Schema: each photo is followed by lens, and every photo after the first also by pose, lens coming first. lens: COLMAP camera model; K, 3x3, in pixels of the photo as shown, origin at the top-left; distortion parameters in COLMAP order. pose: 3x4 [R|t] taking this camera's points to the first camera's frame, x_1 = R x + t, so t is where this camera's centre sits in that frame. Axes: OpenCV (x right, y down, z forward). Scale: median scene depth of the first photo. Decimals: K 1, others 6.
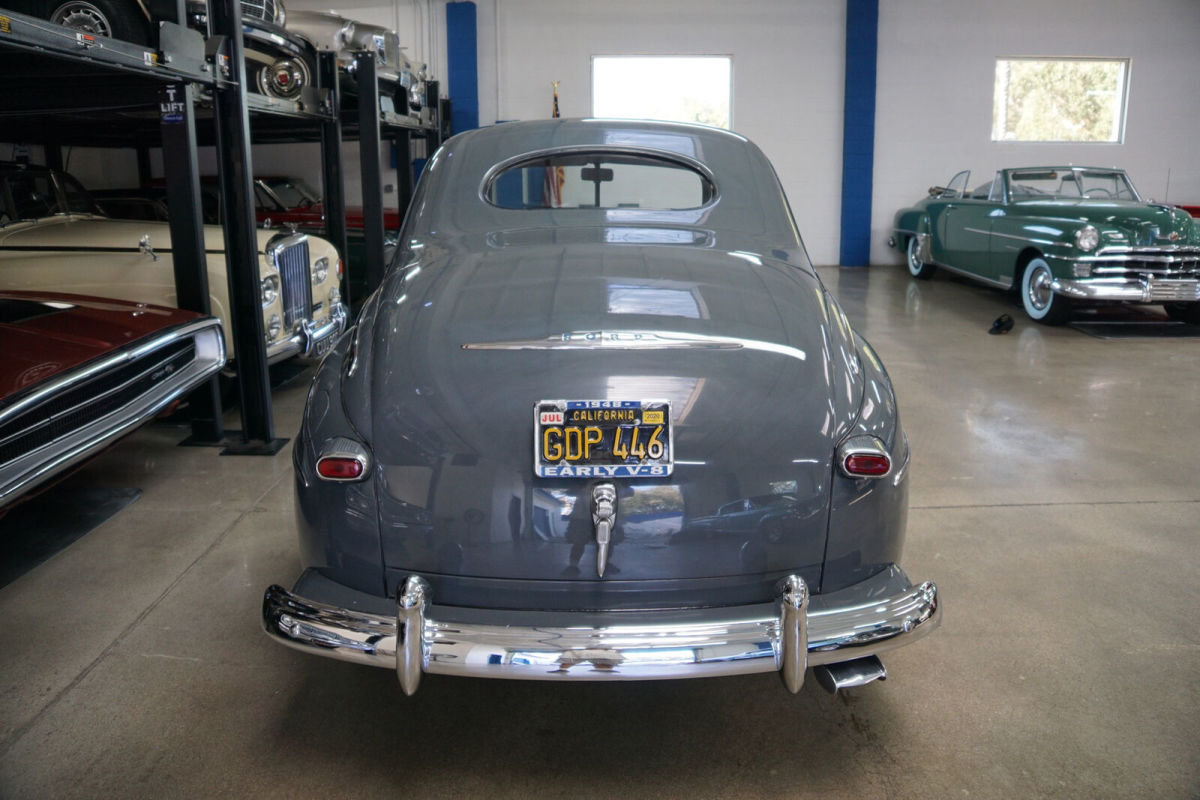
lens RADIAL K [[821.7, 0, 594.4], [0, 821.7, 320.3], [0, 0, 1]] dist [-0.144974, 0.103185]
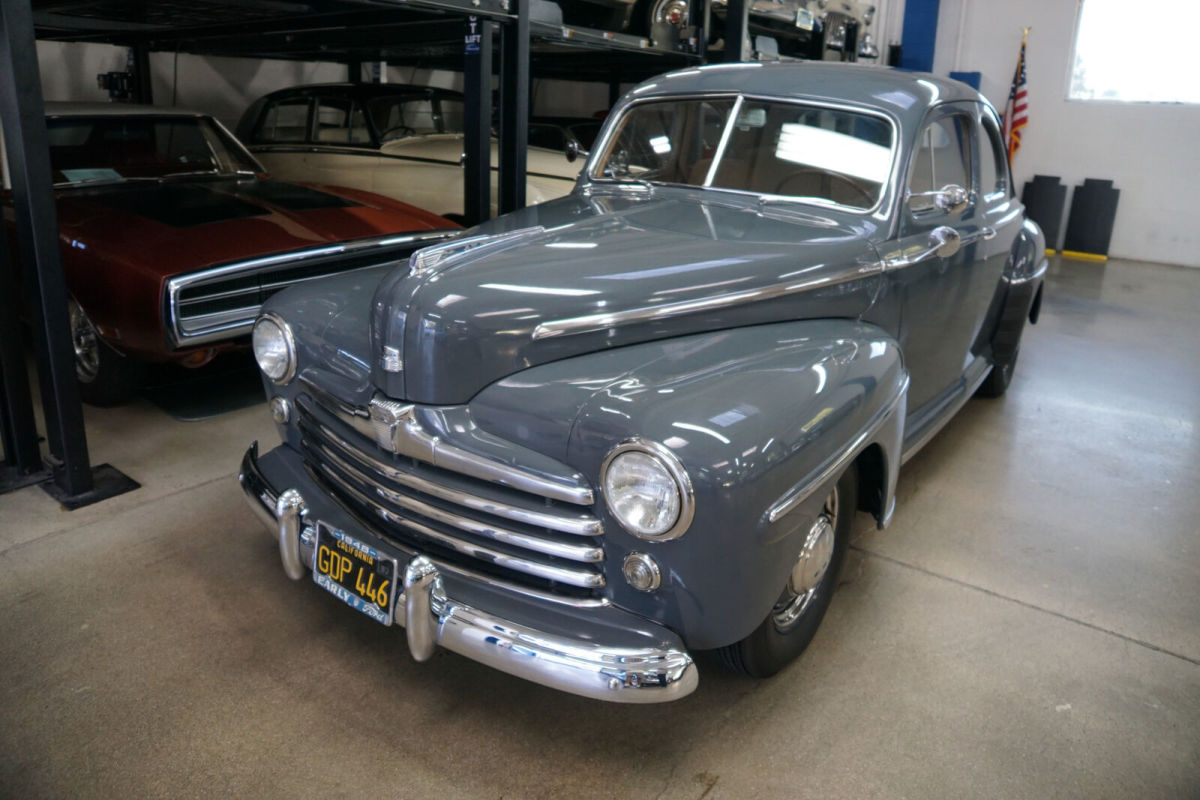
lens RADIAL K [[821.7, 0, 594.4], [0, 821.7, 320.3], [0, 0, 1]] dist [-0.144974, 0.103185]
pose [[0.801469, 0.185098, -0.568671, 0.320510], [-0.151561, 0.982720, 0.106262, -0.027512], [0.578513, 0.001023, 0.815673, 0.174616]]
